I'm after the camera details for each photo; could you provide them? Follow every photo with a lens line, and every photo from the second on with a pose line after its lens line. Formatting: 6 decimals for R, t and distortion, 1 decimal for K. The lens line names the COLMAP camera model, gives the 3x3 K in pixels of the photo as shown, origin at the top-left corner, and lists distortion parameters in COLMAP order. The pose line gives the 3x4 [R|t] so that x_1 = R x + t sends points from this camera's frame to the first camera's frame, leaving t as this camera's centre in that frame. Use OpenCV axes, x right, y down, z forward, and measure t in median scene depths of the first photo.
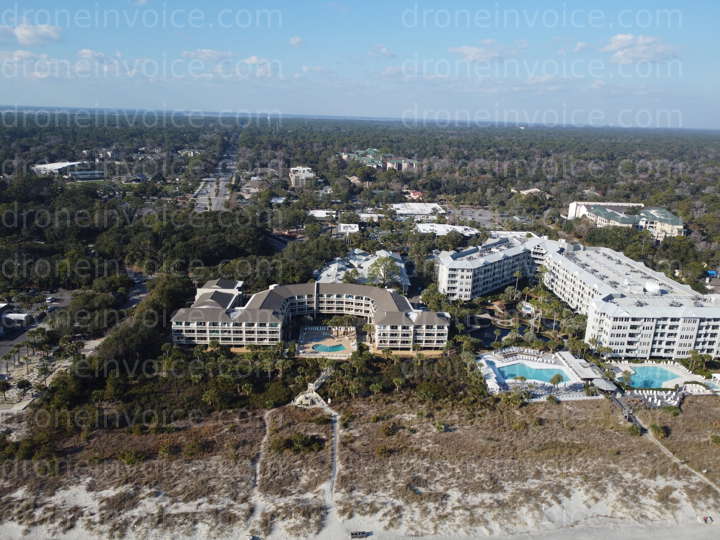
lens RADIAL K [[540.7, 0, 359.9], [0, 540.7, 273.8], [0, 0, 1]] dist [0.002816, -0.008825]
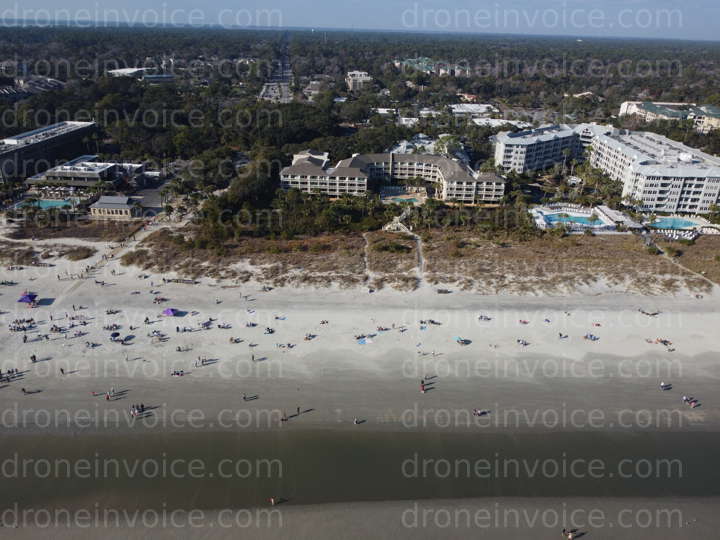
lens RADIAL K [[538.6, 0, 360.0], [0, 538.6, 270.0], [0, 0, 1]] dist [0.002974, -0.004795]
pose [[0.997030, 0.027872, -0.071790, -0.067180], [-0.017858, 0.990476, 0.136521, 0.129423], [0.074911, -0.134834, 0.988032, -0.237327]]
